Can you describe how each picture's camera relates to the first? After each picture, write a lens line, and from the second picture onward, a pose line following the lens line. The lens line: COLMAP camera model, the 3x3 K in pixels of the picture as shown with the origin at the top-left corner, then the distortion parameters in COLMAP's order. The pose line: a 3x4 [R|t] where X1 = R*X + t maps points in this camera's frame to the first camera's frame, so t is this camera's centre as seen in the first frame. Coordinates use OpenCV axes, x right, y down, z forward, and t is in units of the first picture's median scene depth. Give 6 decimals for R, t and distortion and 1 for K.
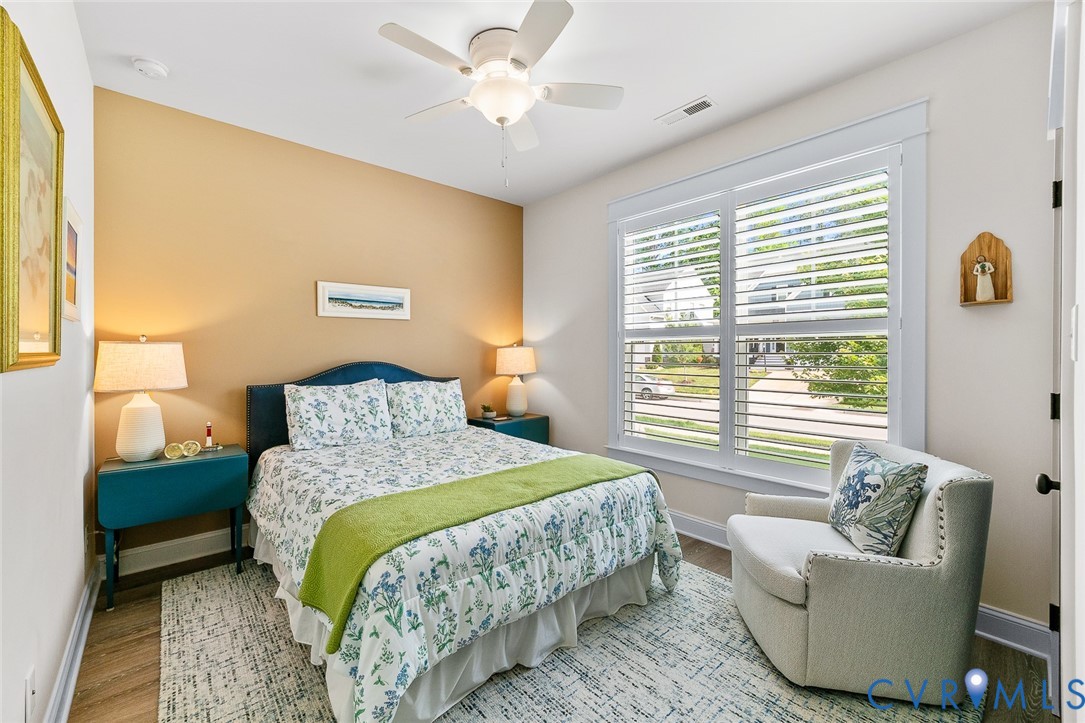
lens RADIAL K [[433.3, 0, 541.6], [0, 433.3, 359.6], [0, 0, 1]] dist [-0.002263, 0.000613]
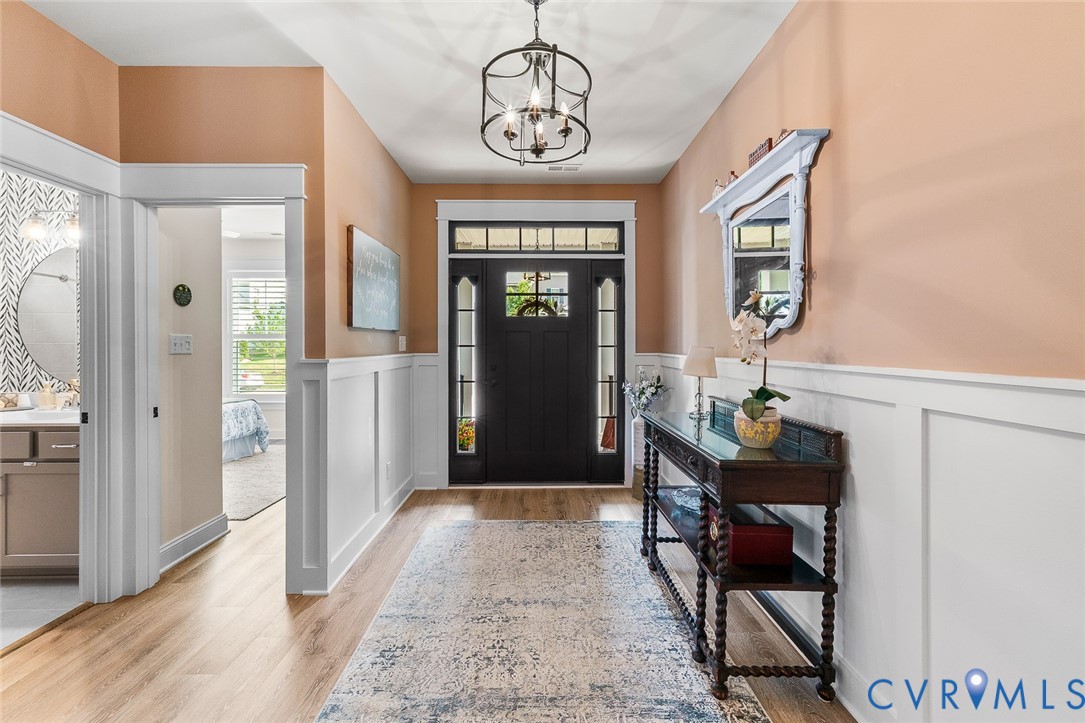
lens RADIAL K [[433.3, 0, 541.6], [0, 433.3, 359.6], [0, 0, 1]] dist [-0.002263, 0.000613]
pose [[0.645626, -0.014254, 0.763520, -0.536060], [0.002097, 0.999855, 0.016893, 0.012321], [-0.763651, -0.009305, 0.645563, -1.715860]]
